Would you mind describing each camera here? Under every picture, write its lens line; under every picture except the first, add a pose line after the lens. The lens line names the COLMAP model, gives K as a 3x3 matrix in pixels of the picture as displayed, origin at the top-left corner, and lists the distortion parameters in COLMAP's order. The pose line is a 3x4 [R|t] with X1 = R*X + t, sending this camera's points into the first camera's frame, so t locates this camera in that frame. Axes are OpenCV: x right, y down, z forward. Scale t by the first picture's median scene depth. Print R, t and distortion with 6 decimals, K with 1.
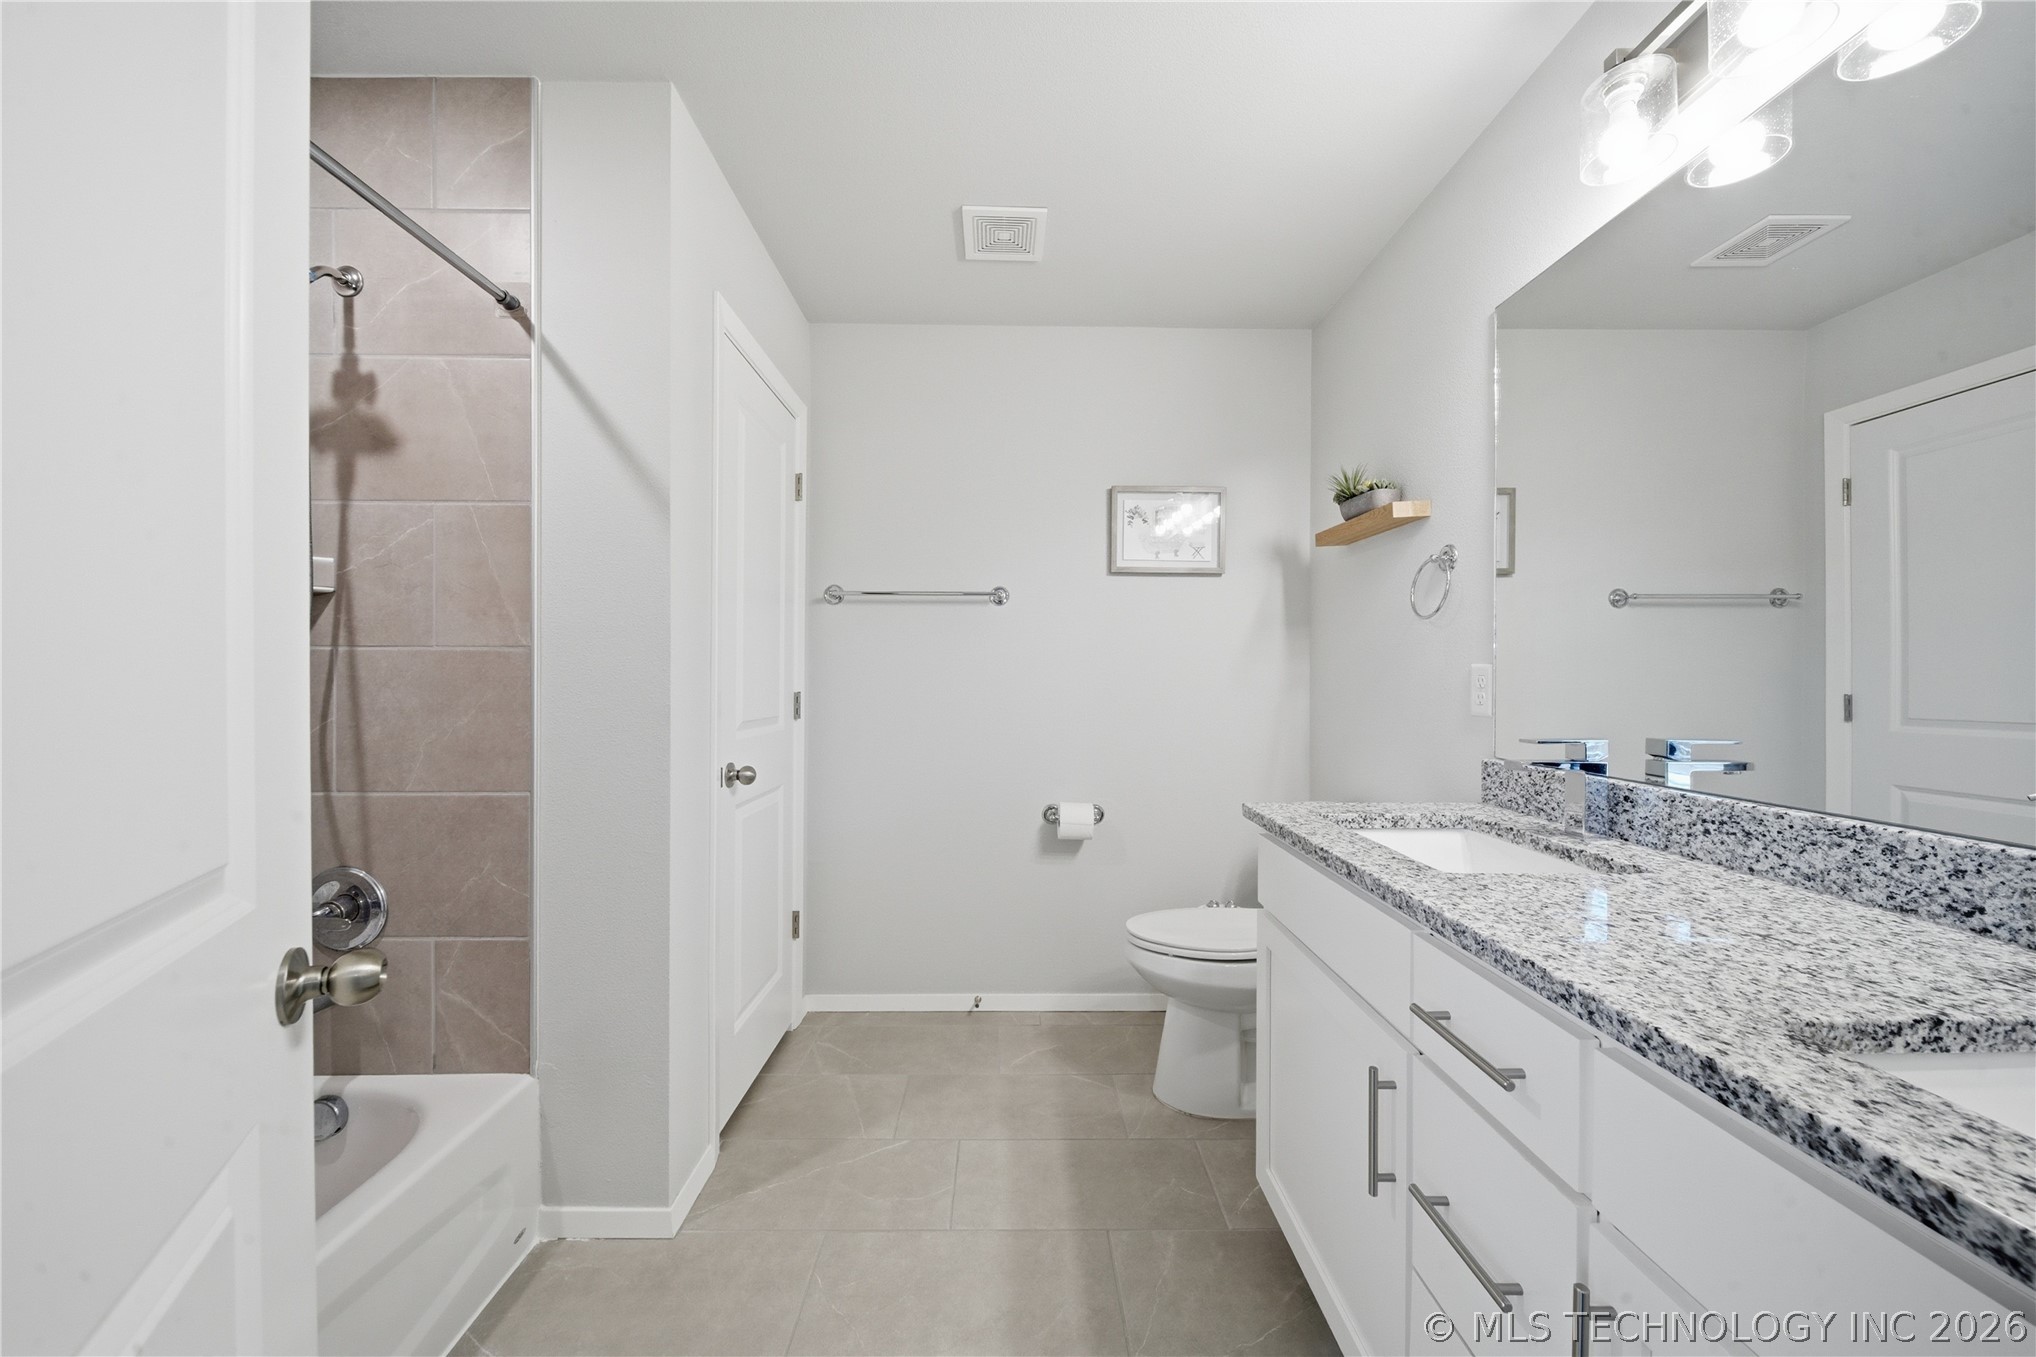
lens RADIAL K [[717.3, 0, 1017.4], [0, 717.3, 677.1], [0, 0, 1]] dist [0.000233, -0.001672]
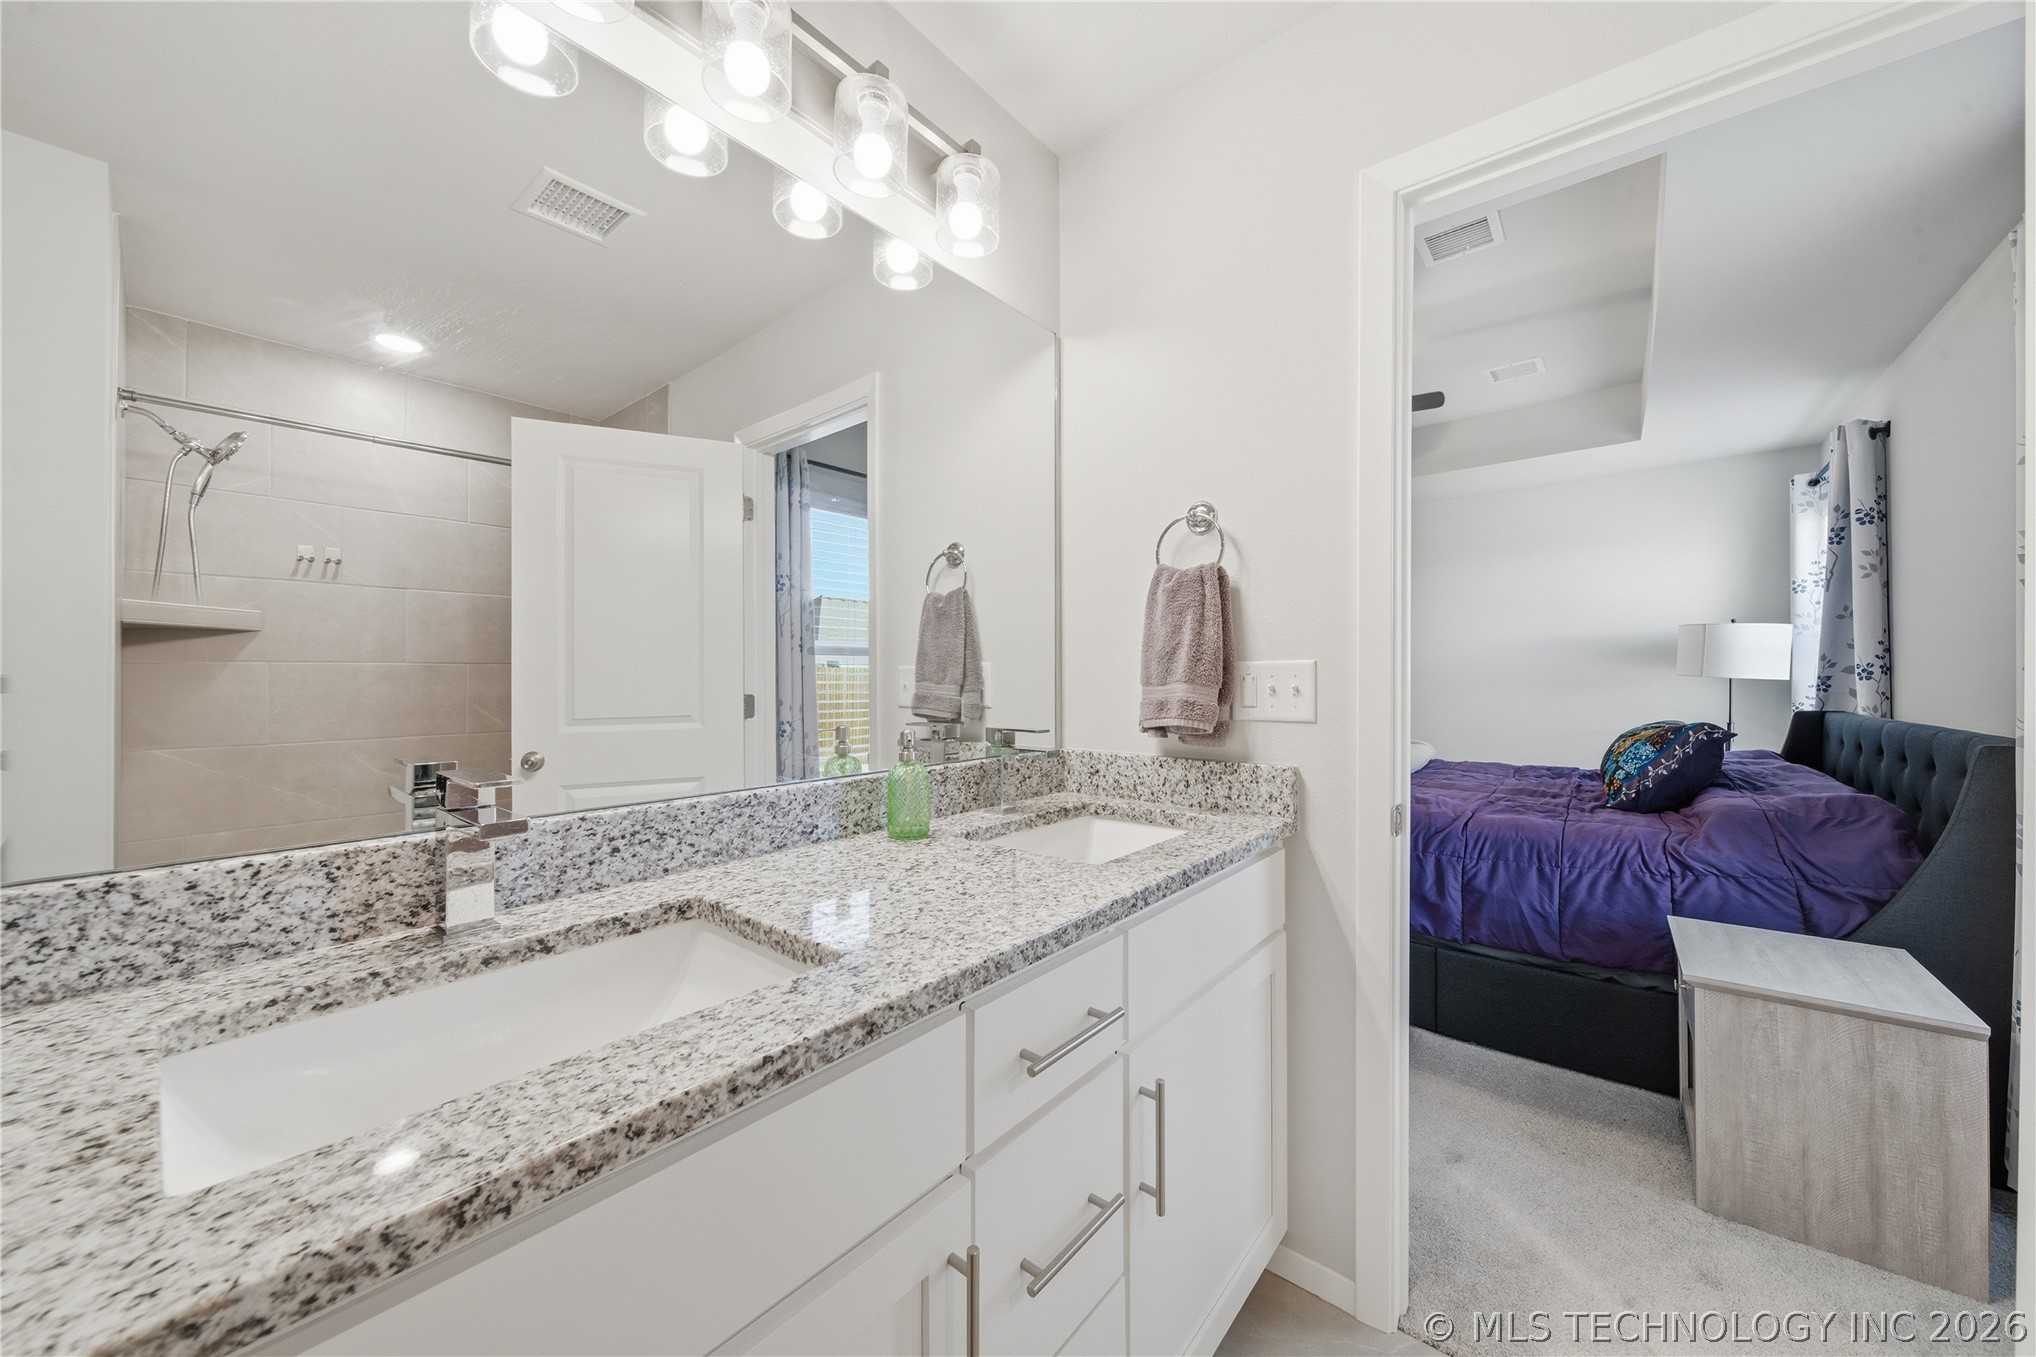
lens RADIAL K [[717.3, 0, 1017.4], [0, 717.3, 677.1], [0, 0, 1]] dist [0.000233, -0.001672]
pose [[-0.760472, -0.000053, 0.649371, 0.027028], [0.001491, 0.999997, 0.001829, 0.004566], [-0.649369, 0.002359, -0.760470, 1.489369]]
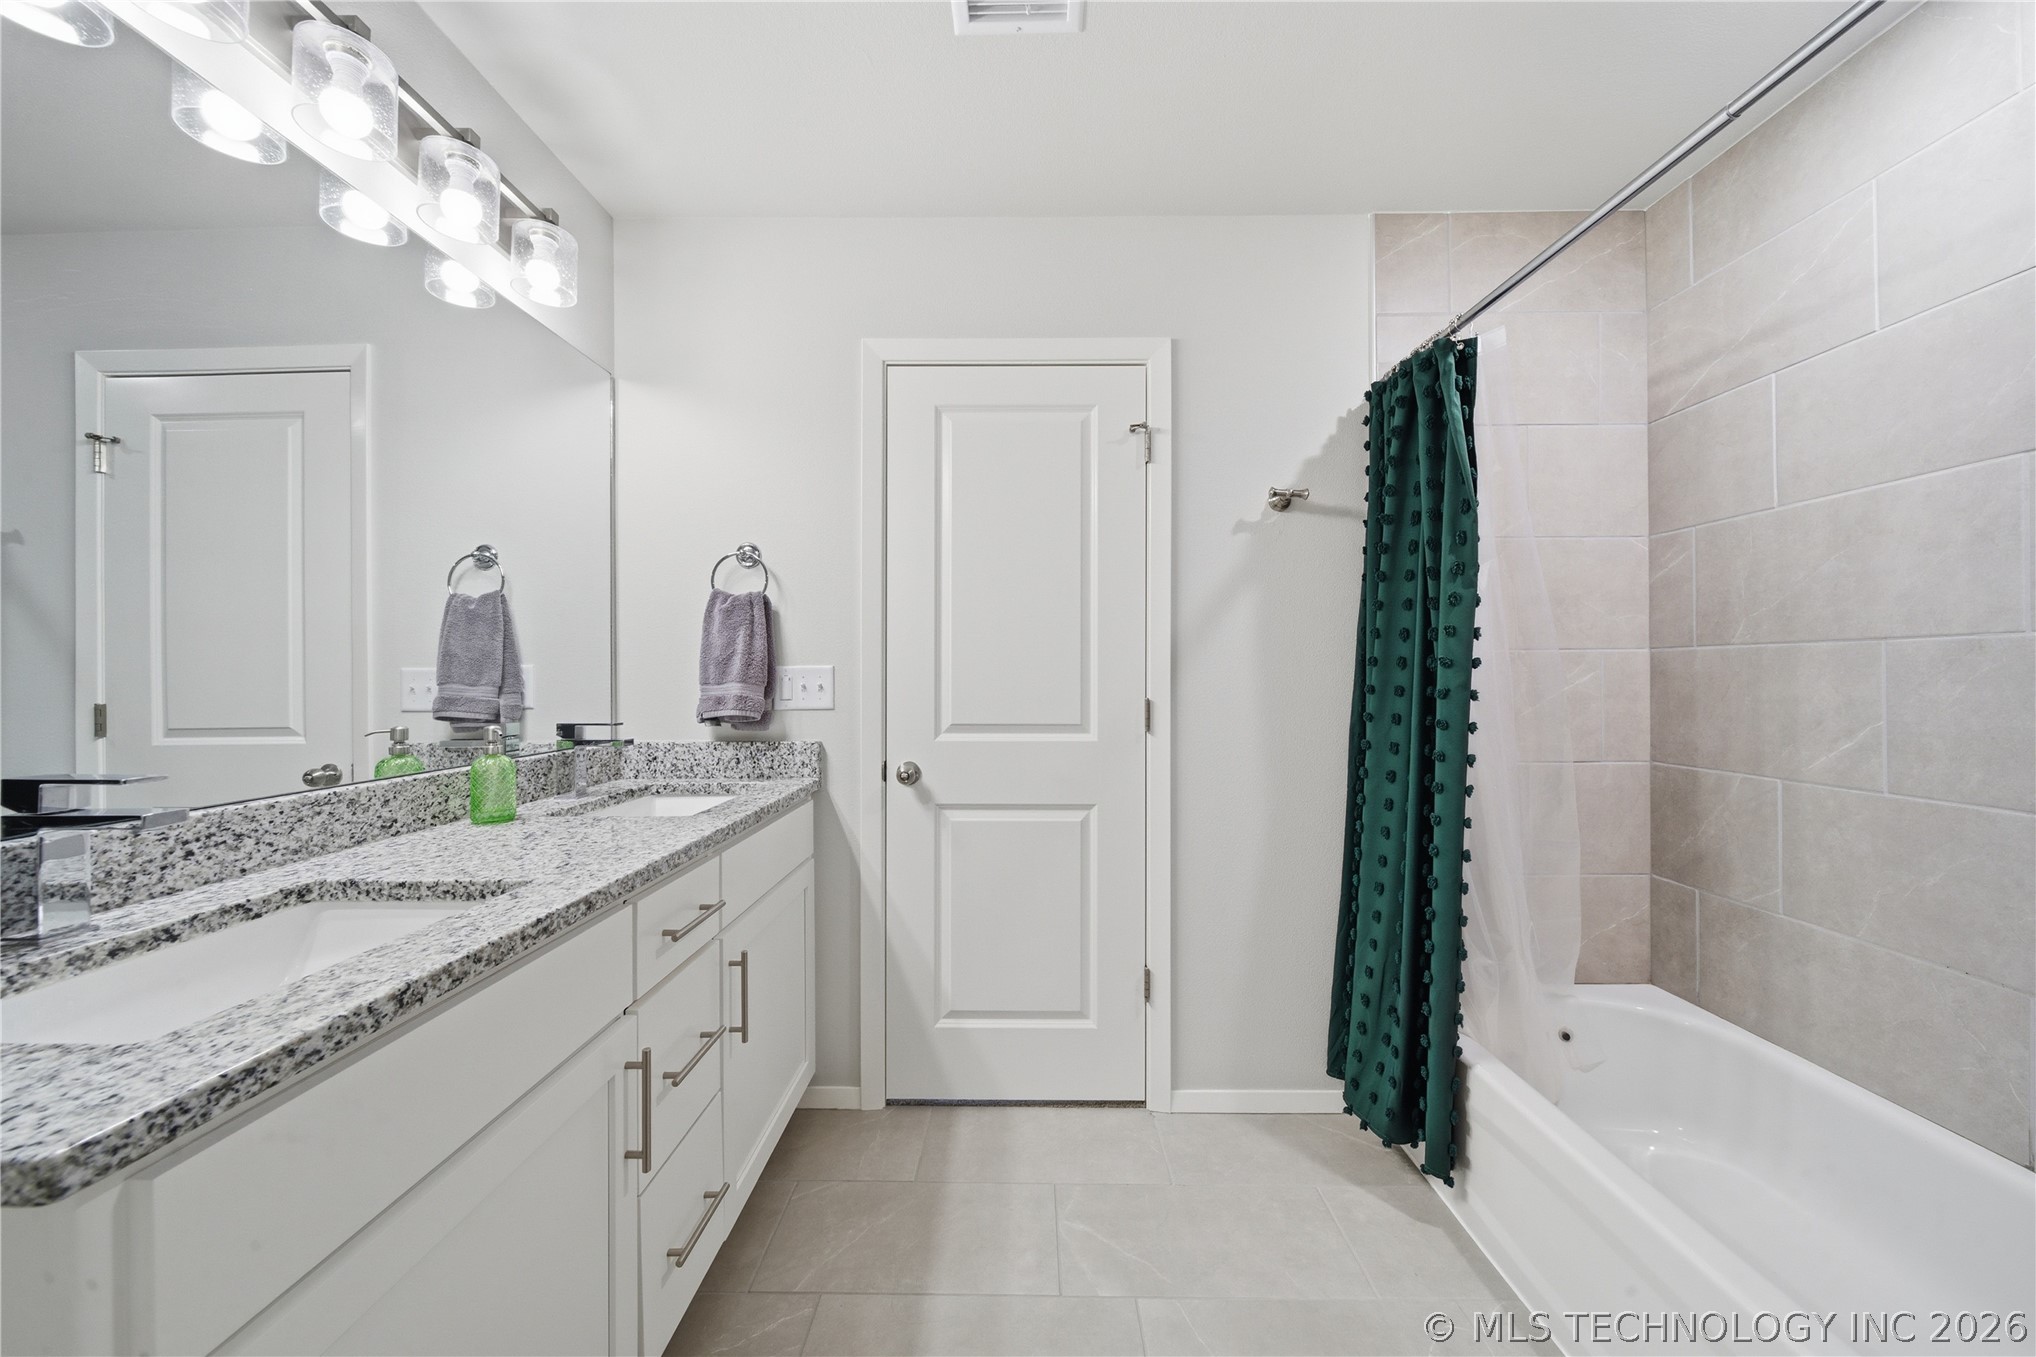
lens RADIAL K [[717.3, 0, 1017.4], [0, 717.3, 677.1], [0, 0, 1]] dist [0.000233, -0.001672]
pose [[-0.999727, 0.003723, 0.023064, -0.068375], [0.003774, 0.999991, 0.002164, 0.004056], [-0.023056, 0.002250, -0.999732, 2.040334]]
